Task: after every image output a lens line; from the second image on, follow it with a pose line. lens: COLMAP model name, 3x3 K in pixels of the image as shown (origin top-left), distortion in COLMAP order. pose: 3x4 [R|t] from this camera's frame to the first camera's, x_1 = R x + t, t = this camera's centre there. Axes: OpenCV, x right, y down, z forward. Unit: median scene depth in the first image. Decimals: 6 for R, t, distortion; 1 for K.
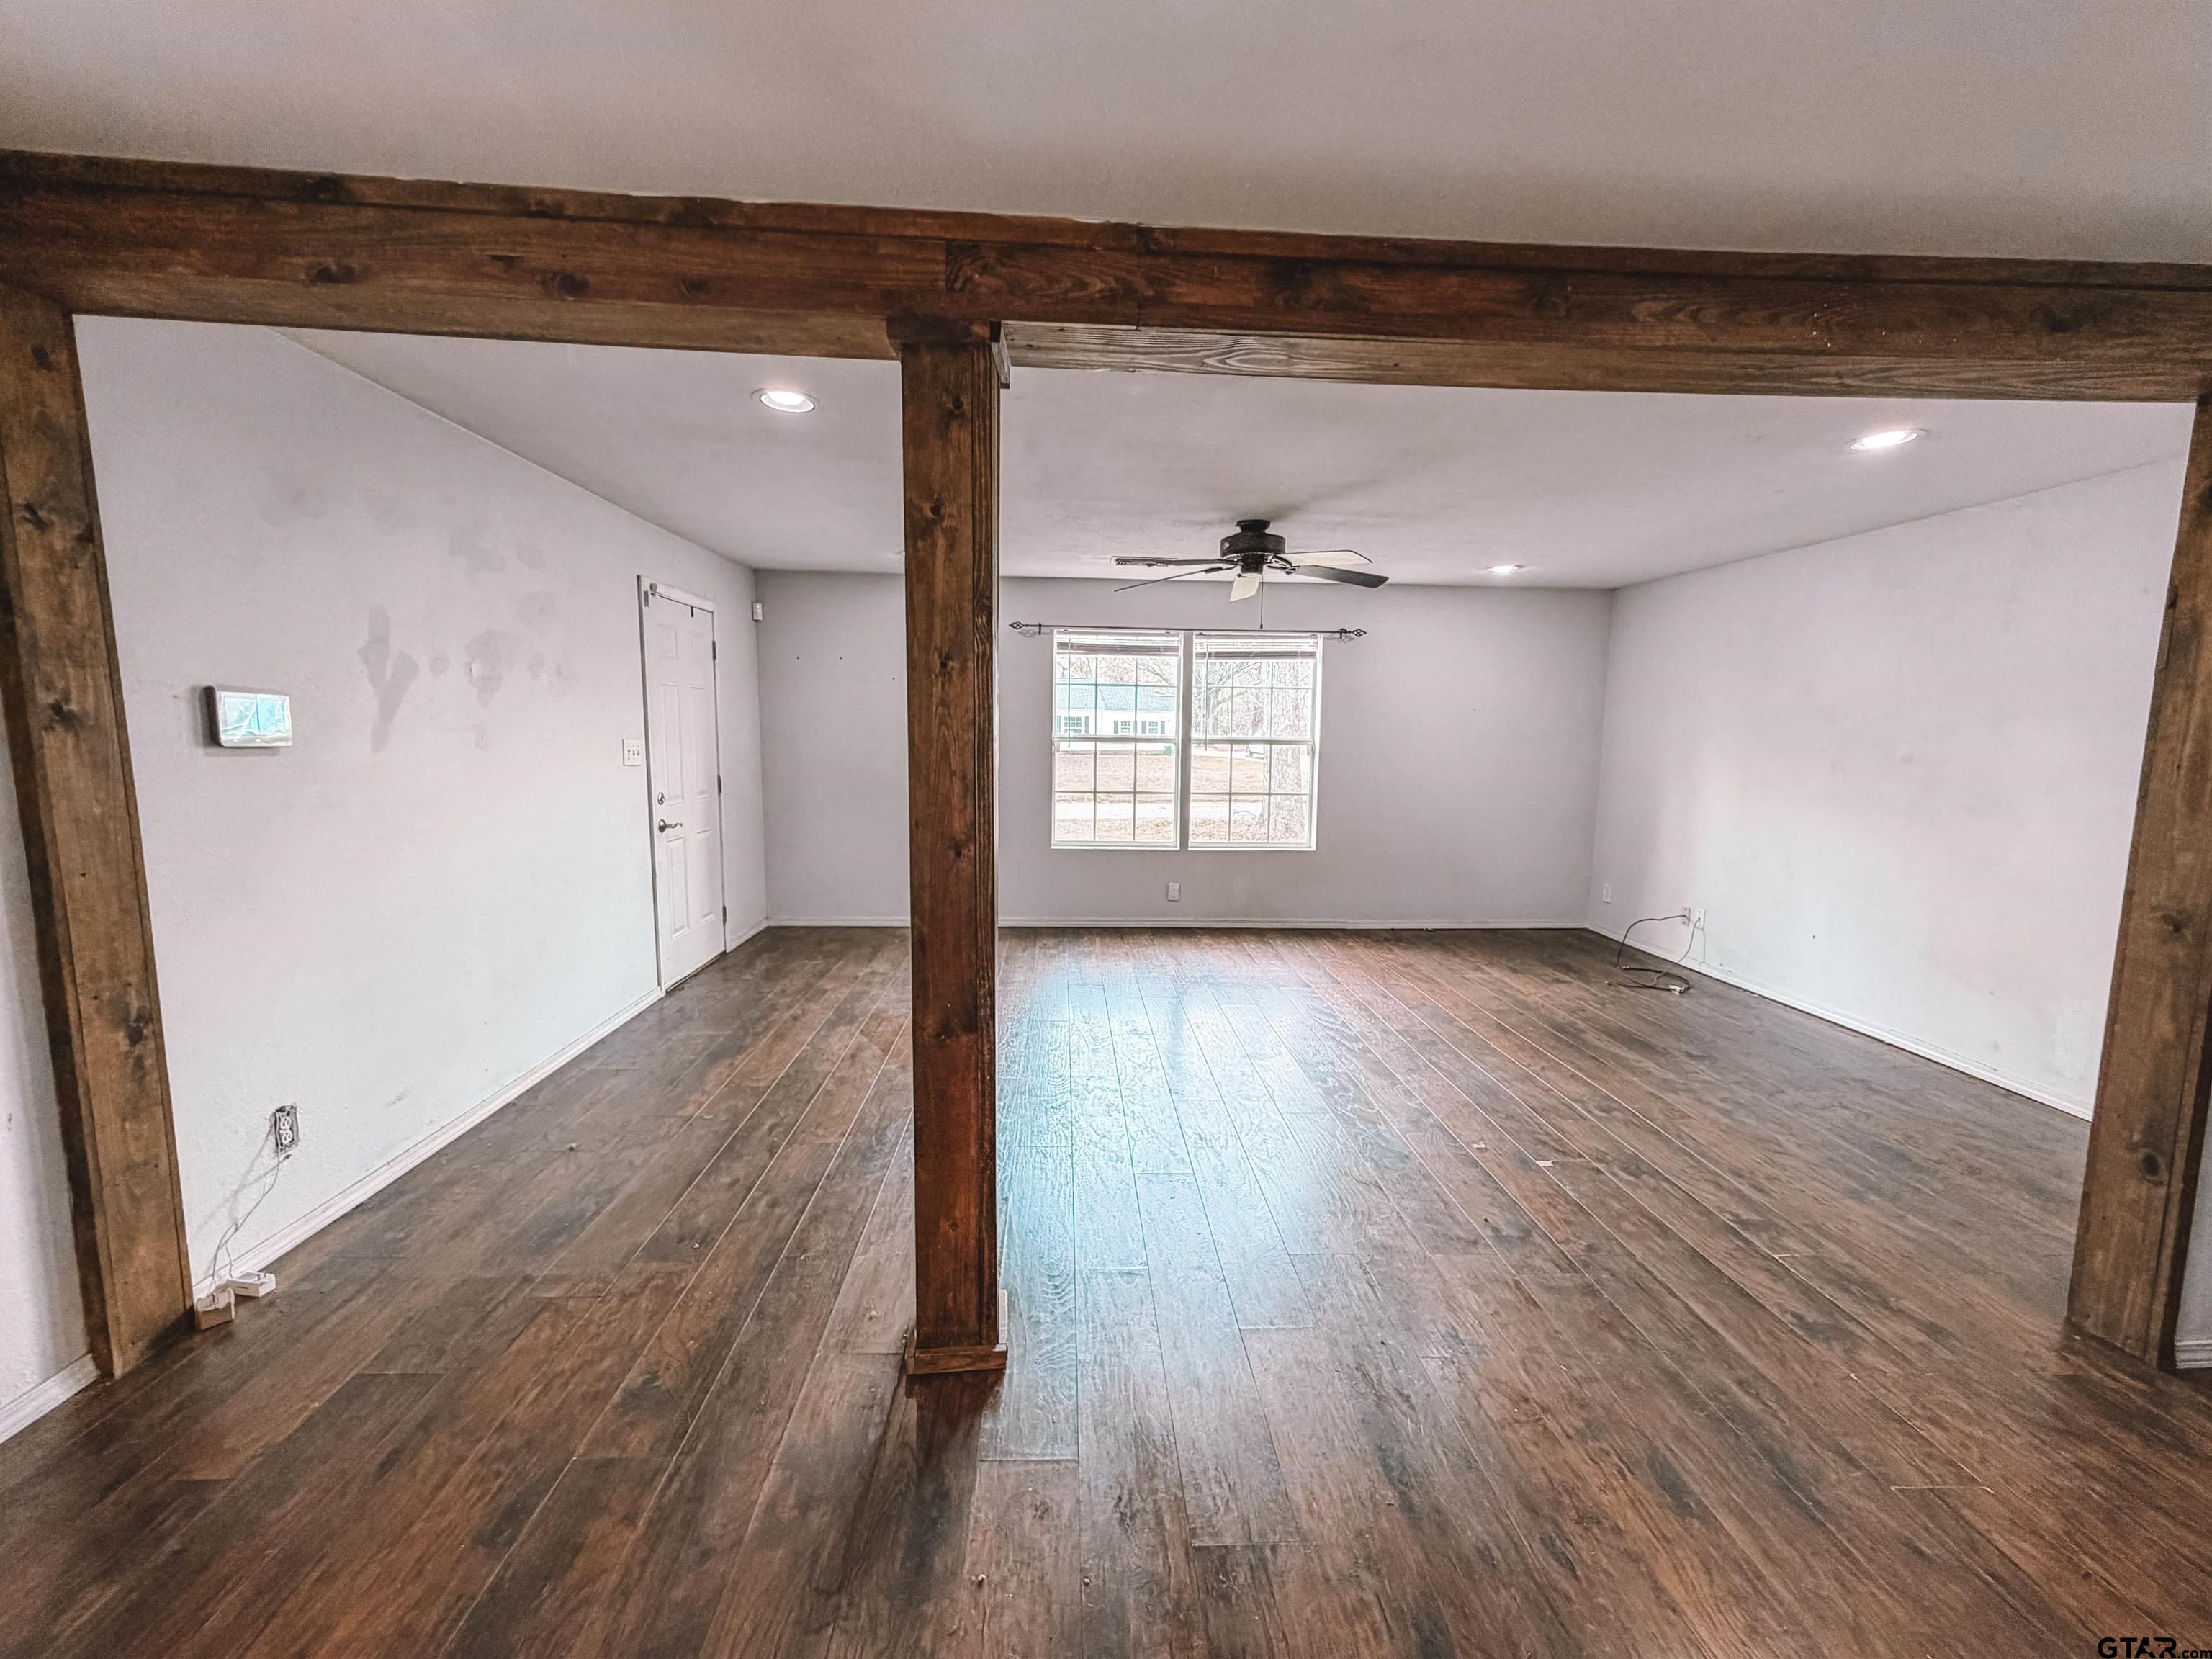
lens RADIAL K [[882.3, 0, 1109.7], [0, 882.3, 830.5], [0, 0, 1]] dist [-0.001406, 0.000515]
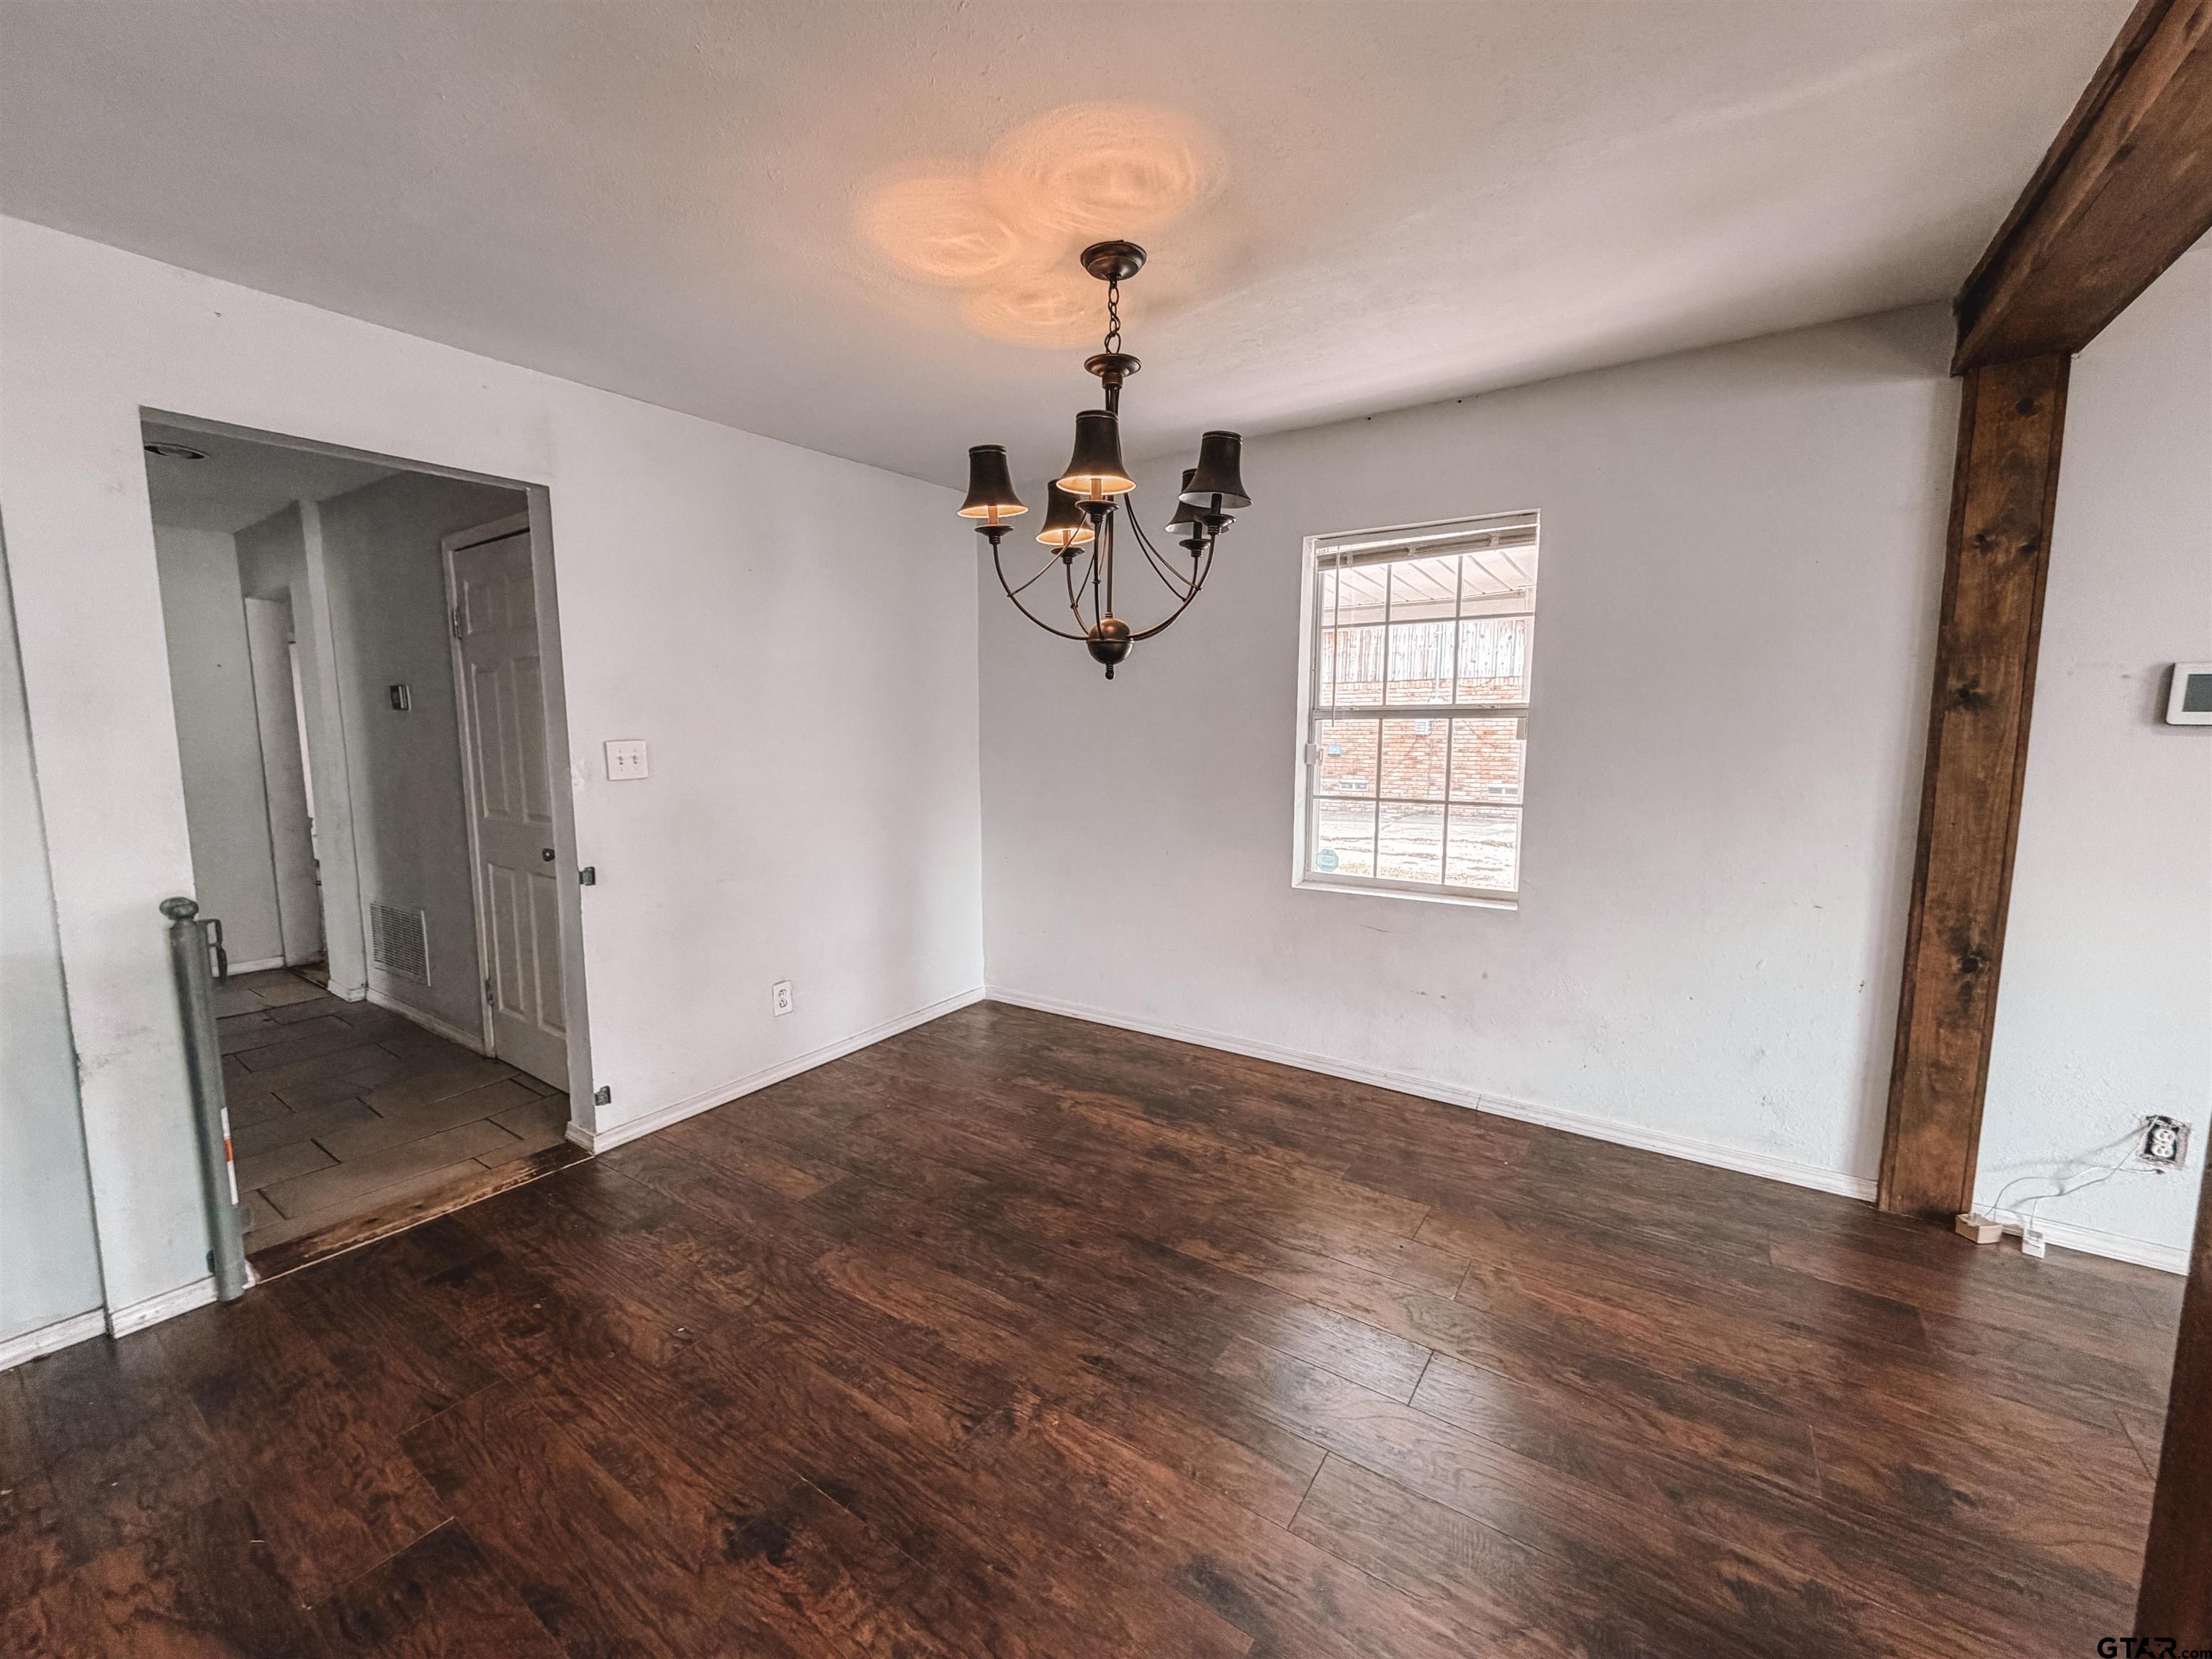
lens RADIAL K [[882.3, 0, 1098.5], [0, 882.3, 832.9], [0, 0, 1]] dist [-0.001406, 0.000515]
pose [[-0.610687, 0.073988, -0.788408, 0.546300], [-0.104575, 0.979370, 0.172911, -0.026034], [0.784936, 0.188042, -0.590352, 0.740844]]
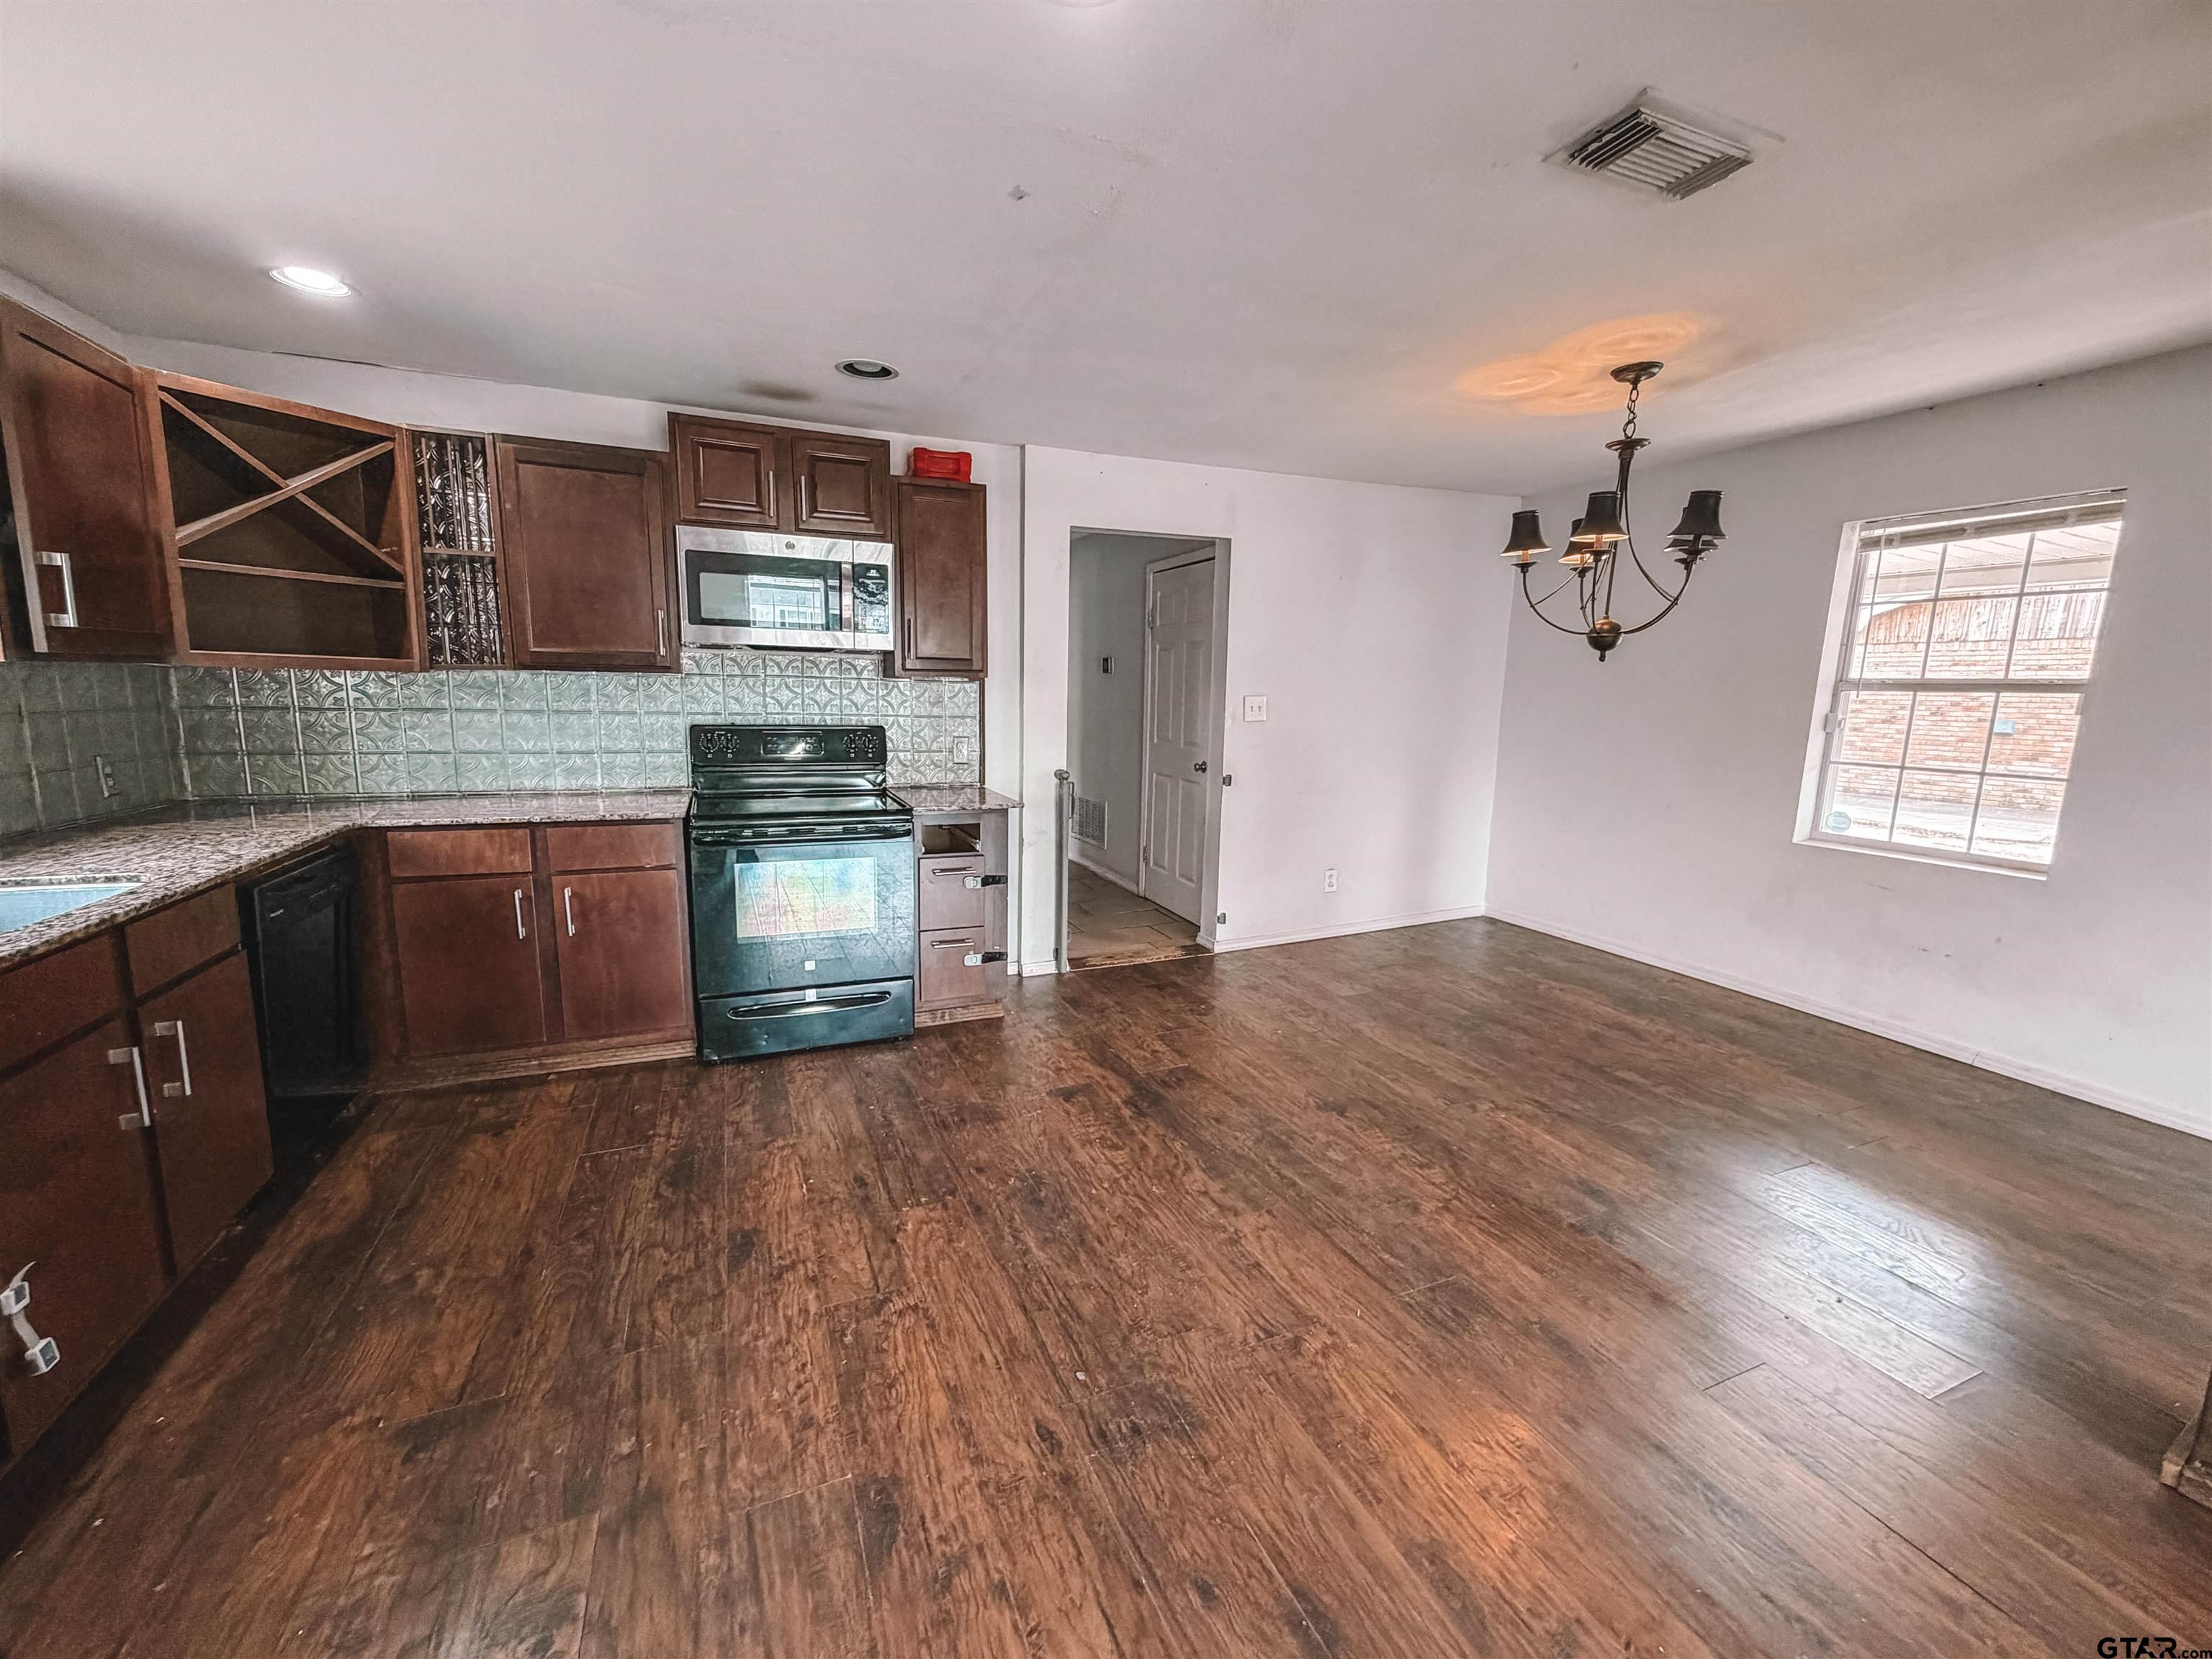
lens RADIAL K [[882.3, 0, 1096.7], [0, 882.3, 834.8], [0, 0, 1]] dist [-0.001406, 0.000515]
pose [[-0.938943, 0.023894, -0.343241, 1.049827], [-0.074552, 0.959759, 0.270750, -0.085960], [0.335898, 0.279808, -0.899377, 1.261184]]
